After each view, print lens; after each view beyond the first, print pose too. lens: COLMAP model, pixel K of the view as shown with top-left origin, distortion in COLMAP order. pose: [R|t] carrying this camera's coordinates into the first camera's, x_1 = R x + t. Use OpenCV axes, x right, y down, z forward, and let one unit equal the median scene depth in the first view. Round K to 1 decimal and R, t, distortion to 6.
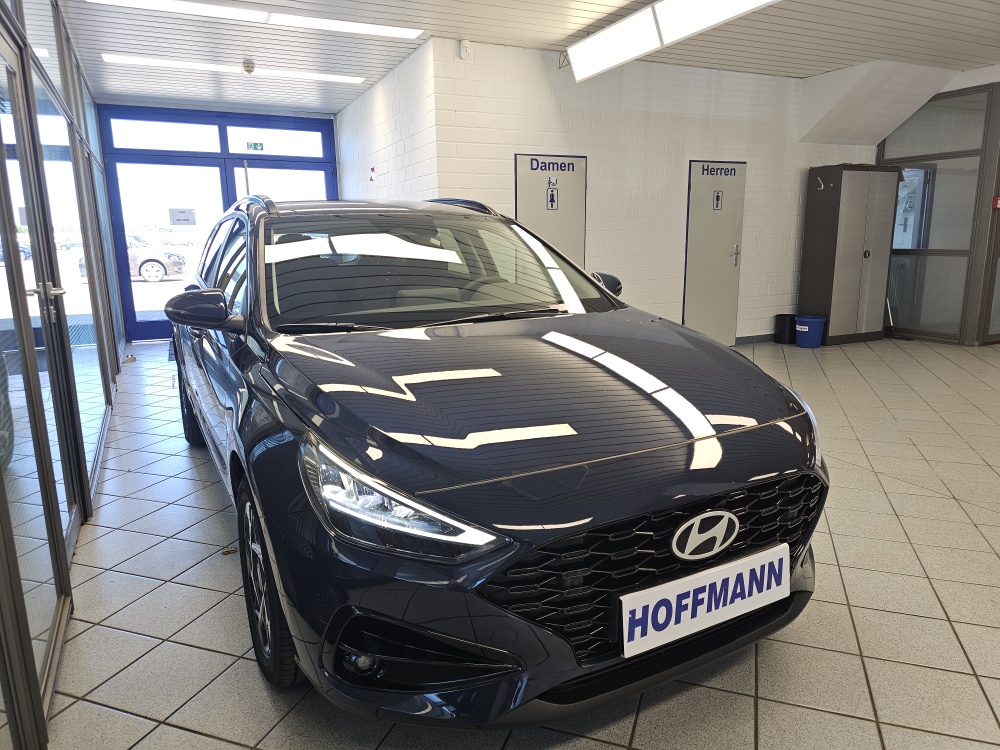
lens RADIAL K [[670.2, 0, 508.6], [0, 670.2, 372.1], [0, 0, 1]] dist [0.074766, -0.081335]
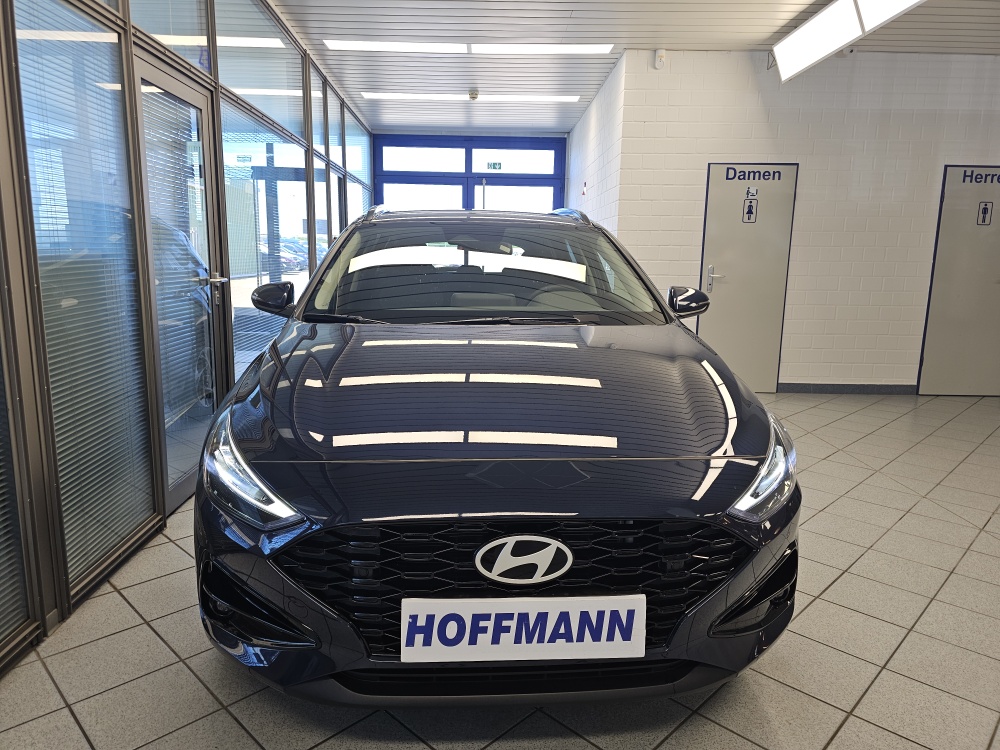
lens RADIAL K [[670.2, 0, 508.6], [0, 670.2, 372.1], [0, 0, 1]] dist [0.074766, -0.081335]
pose [[0.903308, 0.100575, -0.417037, 0.192040], [-0.110555, 0.993870, 0.000225, -0.003830], [0.414503, 0.045902, 0.908890, 0.042558]]
